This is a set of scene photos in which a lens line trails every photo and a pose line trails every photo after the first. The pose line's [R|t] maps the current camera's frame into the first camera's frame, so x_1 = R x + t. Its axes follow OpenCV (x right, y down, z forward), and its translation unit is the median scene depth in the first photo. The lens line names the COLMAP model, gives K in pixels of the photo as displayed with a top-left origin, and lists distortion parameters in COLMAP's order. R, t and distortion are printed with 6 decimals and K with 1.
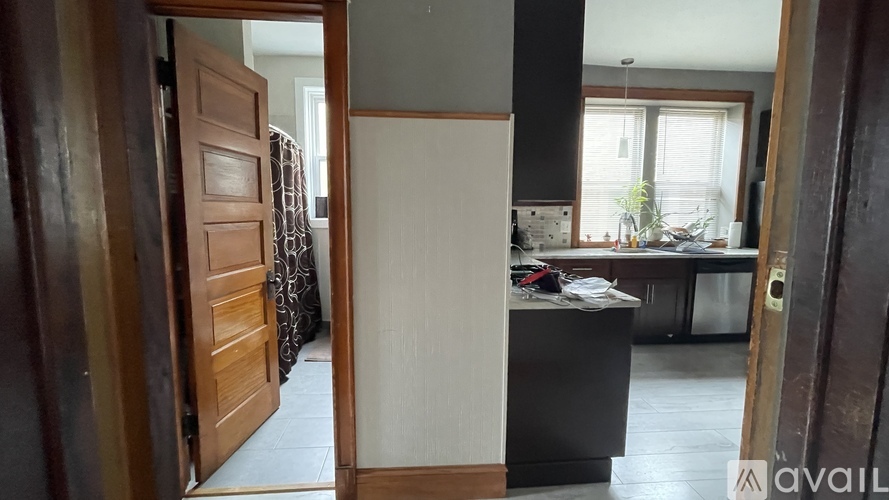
lens RADIAL K [[362.5, 0, 444.1], [0, 362.5, 249.6], [0, 0, 1]] dist [-0.001960, 0.000060]
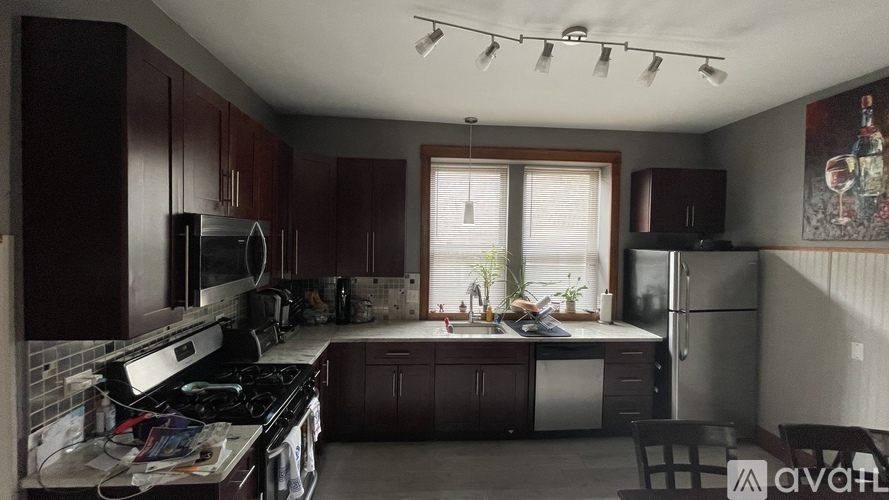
lens RADIAL K [[362.5, 0, 444.2], [0, 362.5, 248.7], [0, 0, 1]] dist [-0.001960, 0.000060]
pose [[0.999840, 0.015228, -0.009332, 0.414475], [-0.015882, 0.997094, -0.074511, -0.113274], [0.008171, 0.074648, 0.997176, 0.097445]]
